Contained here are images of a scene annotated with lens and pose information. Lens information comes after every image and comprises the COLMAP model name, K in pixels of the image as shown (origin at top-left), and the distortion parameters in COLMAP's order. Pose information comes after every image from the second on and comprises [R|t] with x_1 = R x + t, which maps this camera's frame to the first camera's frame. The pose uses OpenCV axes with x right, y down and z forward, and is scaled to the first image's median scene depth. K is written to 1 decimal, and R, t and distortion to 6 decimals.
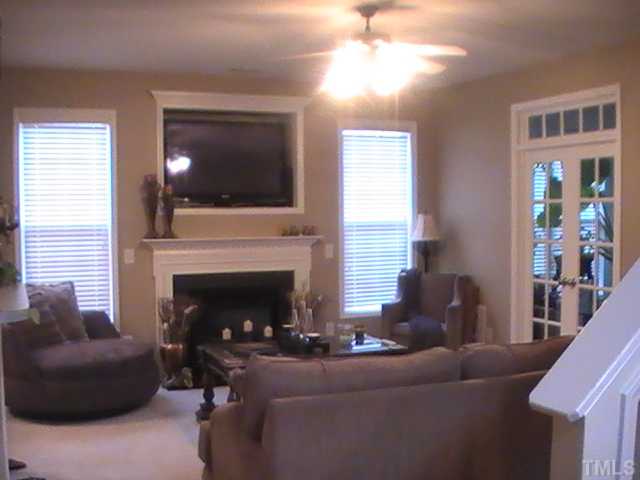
lens RADIAL K [[779.6, 0, 320.0], [0, 779.6, 240.0], [0, 0, 1]] dist [-0.164667, 0.021976]
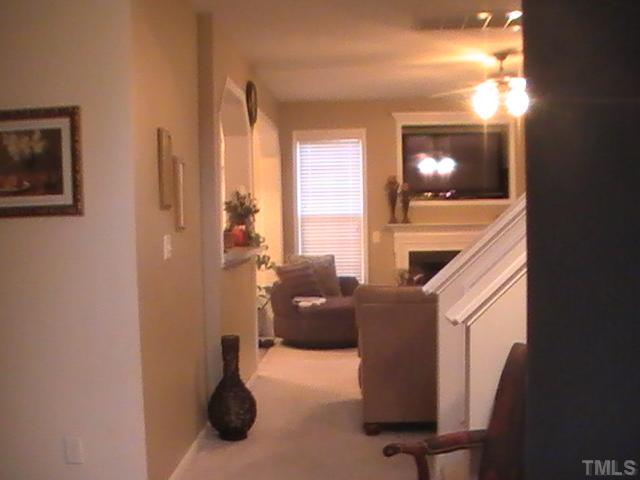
lens RADIAL K [[779.6, 0, 320.0], [0, 779.6, 240.0], [0, 0, 1]] dist [-0.164667, 0.021976]
pose [[0.889556, 0.009394, -0.456730, 0.287610], [-0.002324, 0.999869, 0.016039, 0.004748], [0.456821, -0.013207, 0.889461, -0.254429]]
